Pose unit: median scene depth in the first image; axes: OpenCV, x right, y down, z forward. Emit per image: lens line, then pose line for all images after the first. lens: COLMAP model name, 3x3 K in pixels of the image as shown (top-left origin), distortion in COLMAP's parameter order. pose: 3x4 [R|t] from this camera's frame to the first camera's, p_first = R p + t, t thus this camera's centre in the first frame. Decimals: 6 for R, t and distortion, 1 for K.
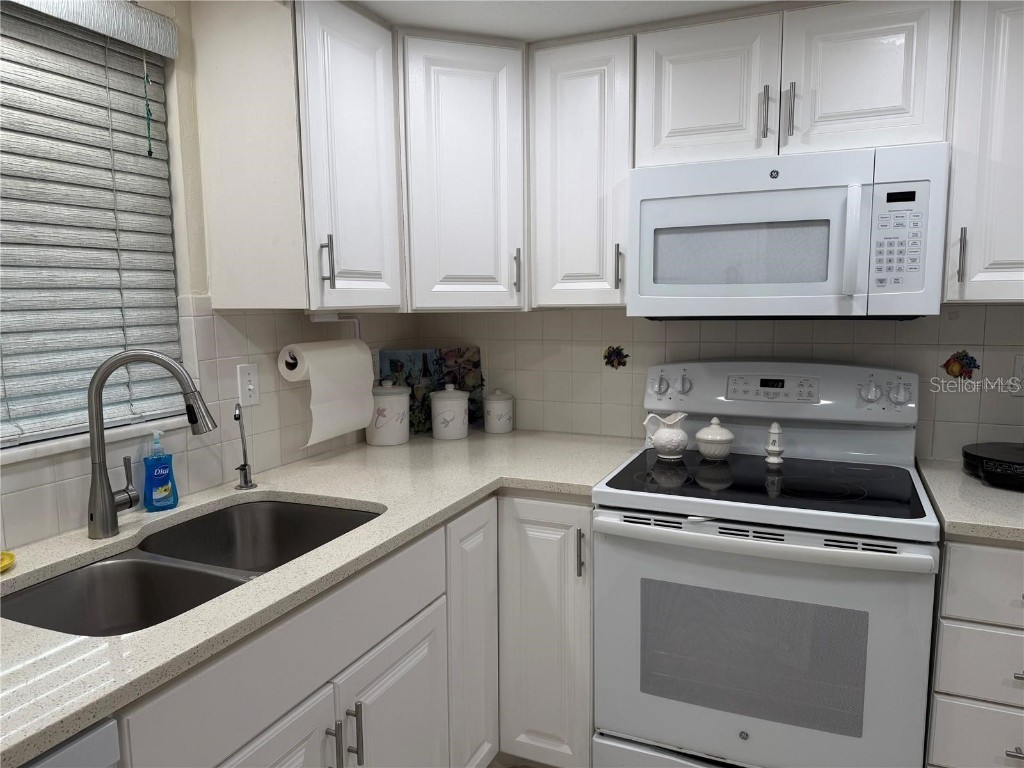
lens RADIAL K [[711.9, 0, 502.2], [0, 711.9, 386.7], [0, 0, 1]] dist [0.056114, -0.078771]
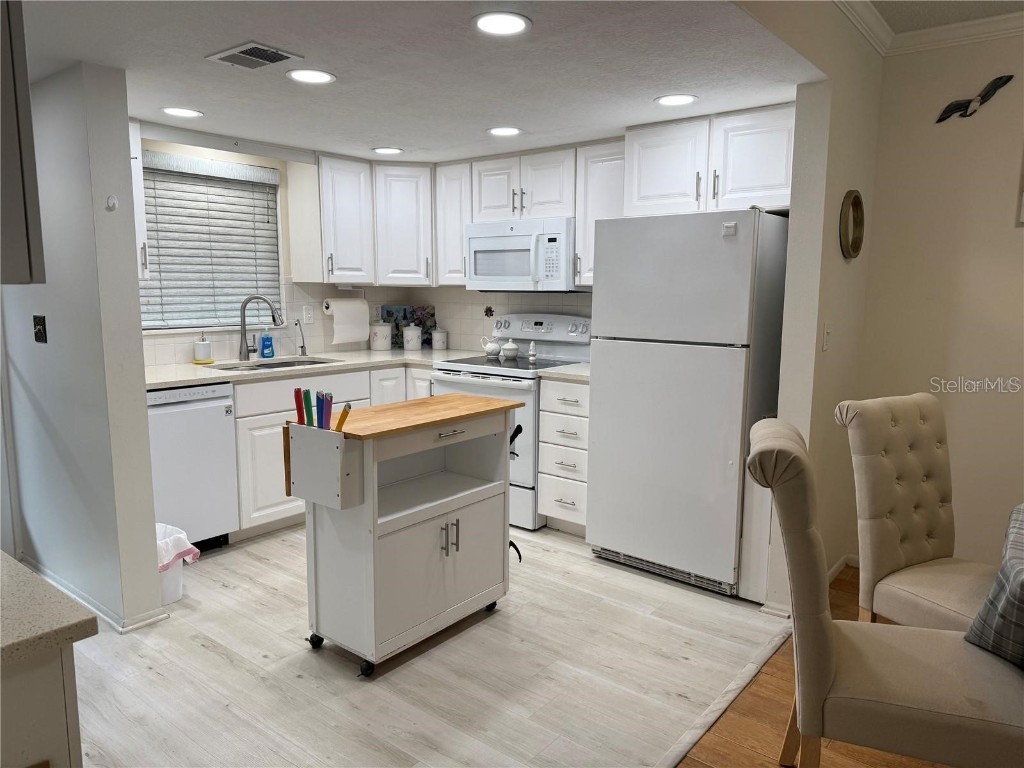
lens RADIAL K [[711.9, 0, 517.6], [0, 711.9, 391.3], [0, 0, 1]] dist [0.056114, -0.078771]
pose [[0.971427, 0.053020, -0.231340, 0.938980], [-0.047656, 0.998451, 0.028719, 0.158620], [0.232504, -0.016874, 0.972449, -1.224096]]
